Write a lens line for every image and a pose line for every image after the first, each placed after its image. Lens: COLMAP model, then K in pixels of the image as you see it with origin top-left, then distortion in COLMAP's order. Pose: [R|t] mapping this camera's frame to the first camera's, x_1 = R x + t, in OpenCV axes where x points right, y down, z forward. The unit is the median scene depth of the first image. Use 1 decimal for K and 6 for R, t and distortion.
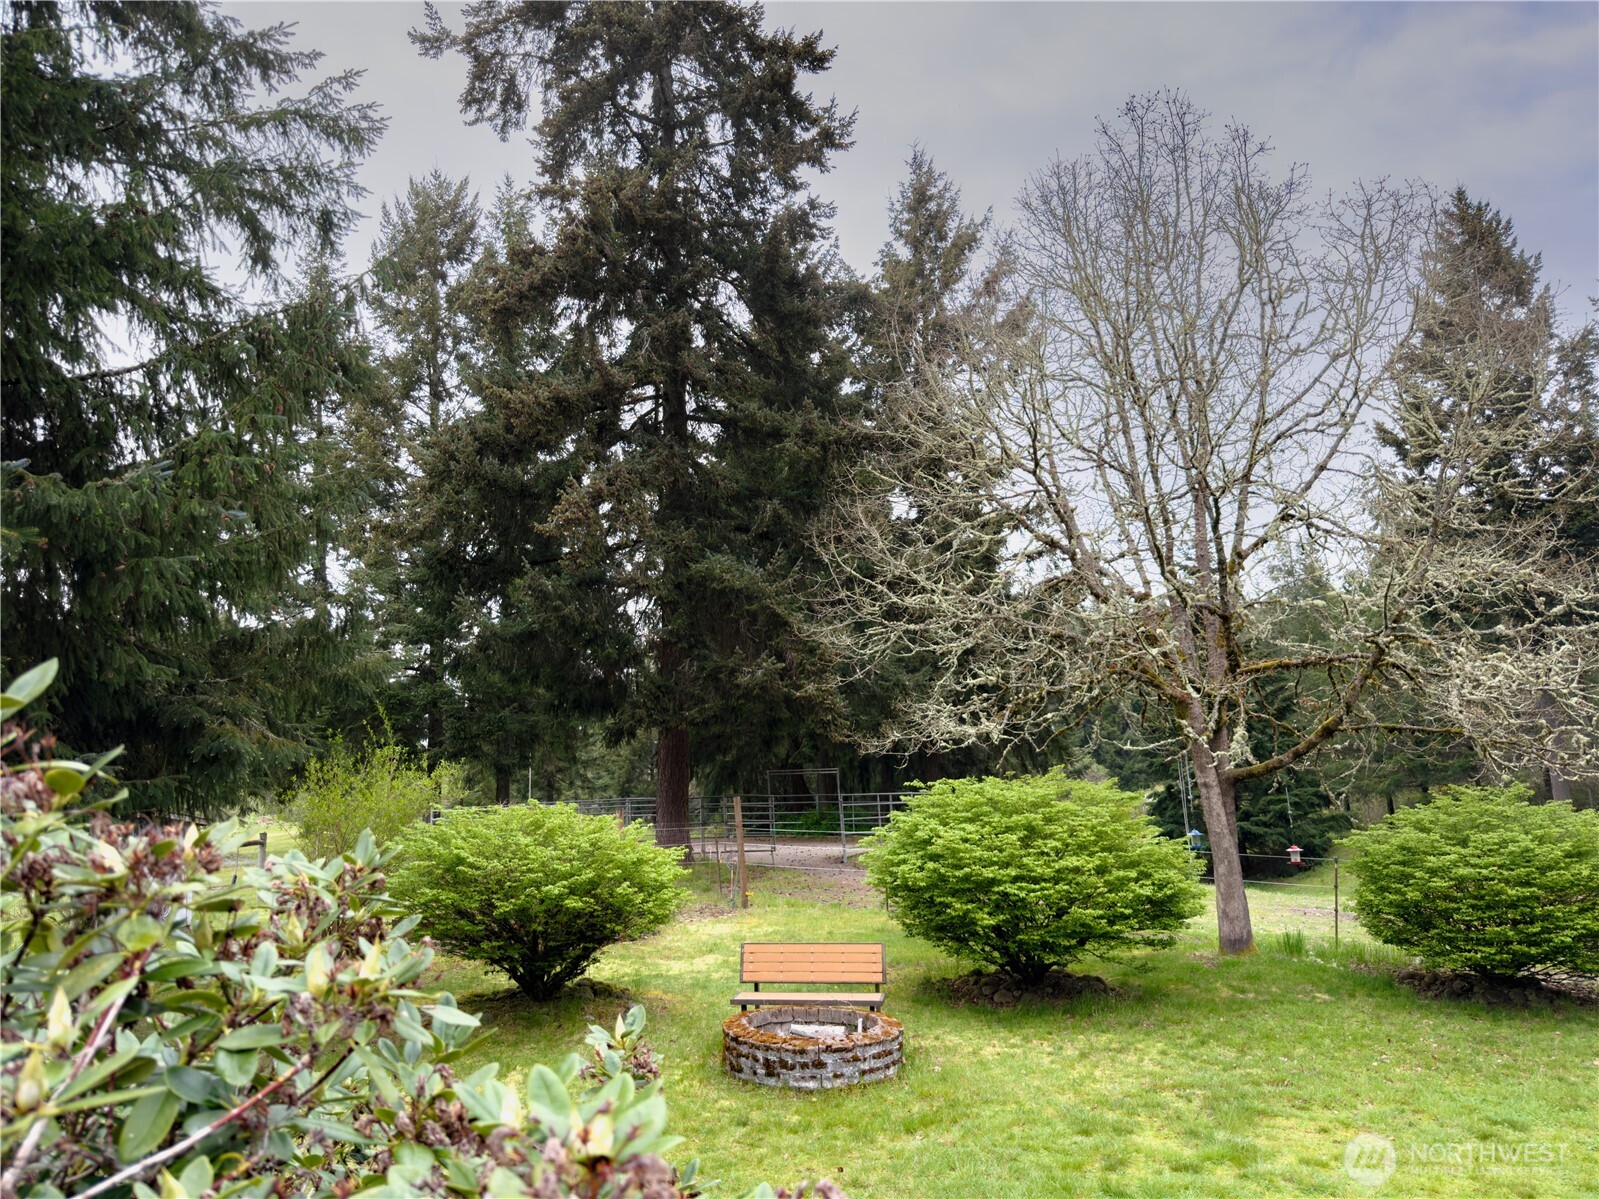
lens RADIAL K [[1187.2, 0, 751.2], [0, 1187.2, 567.5], [0, 0, 1]] dist [0.156129, -0.287608]
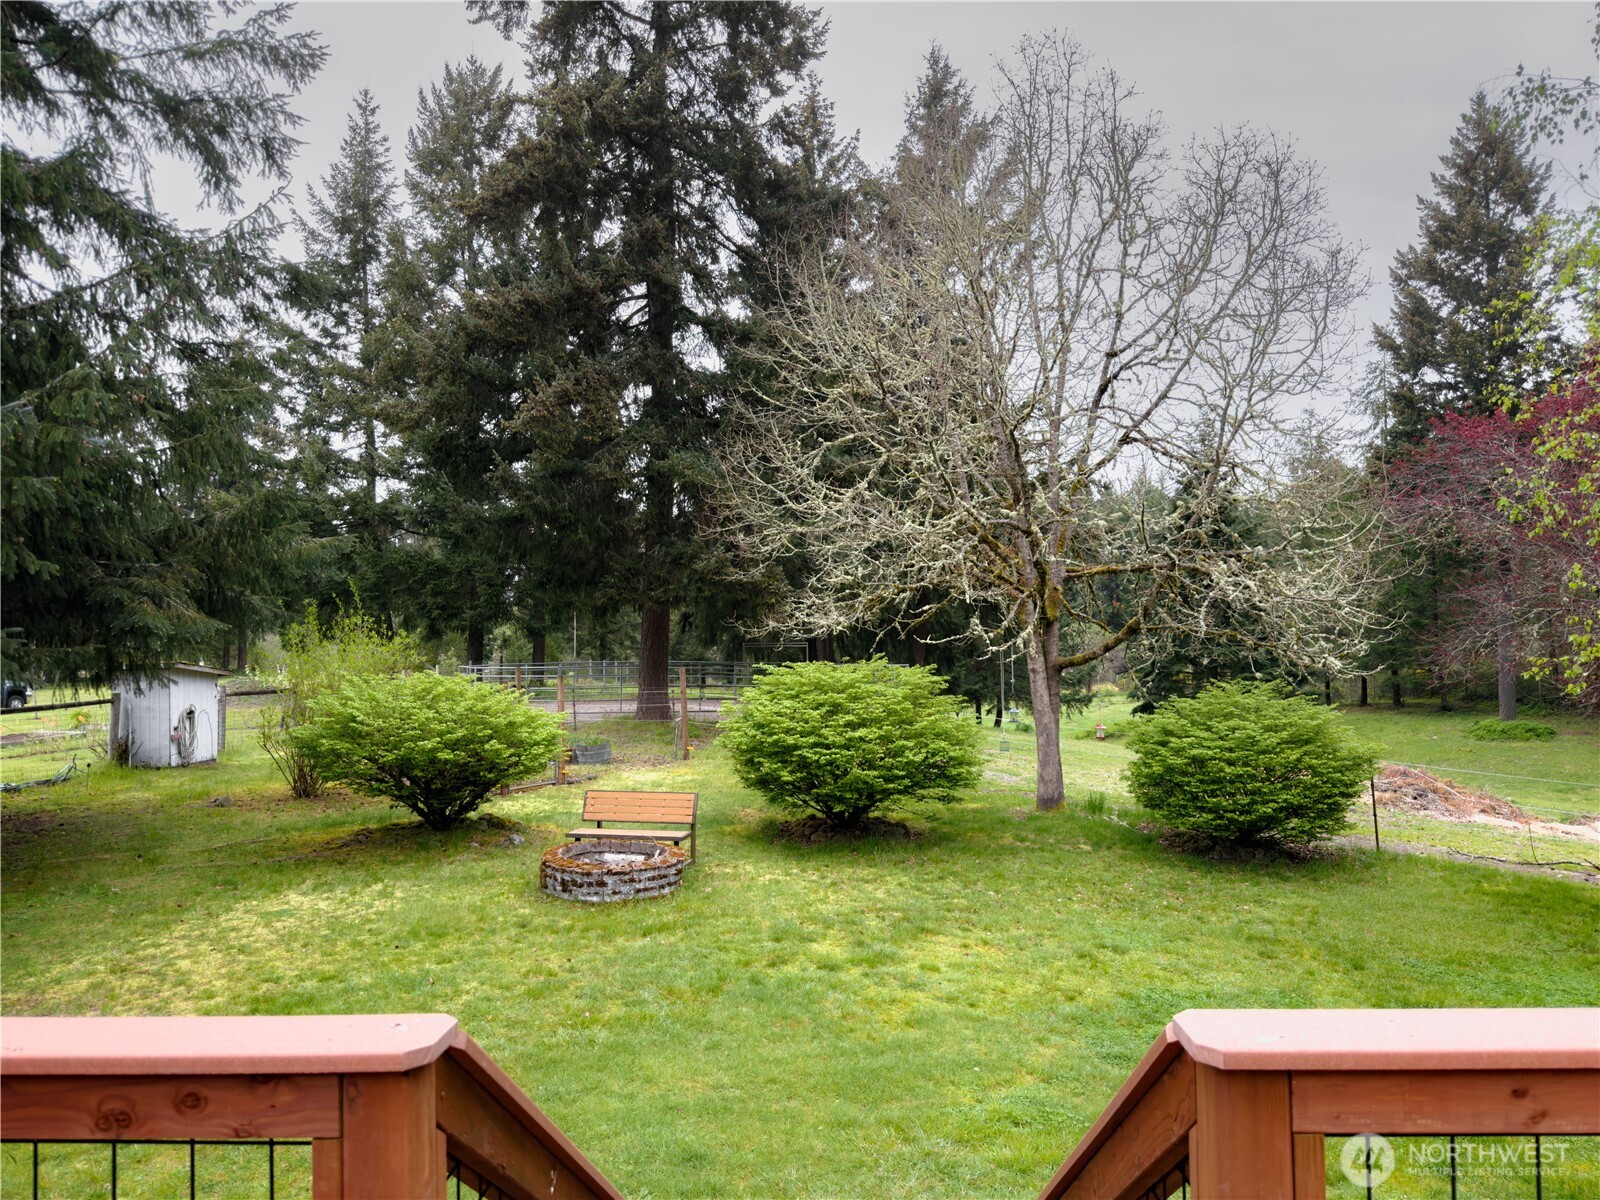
lens RADIAL K [[1121.6, 0, 800.0], [0, 1121.6, 600.0], [0, 0, 1]] dist [0.137123, -0.202958]
pose [[0.999325, 0.029063, -0.022489, 0.164948], [-0.025683, 0.990068, 0.138221, -0.032549], [0.026283, -0.137550, 0.990146, -0.079866]]
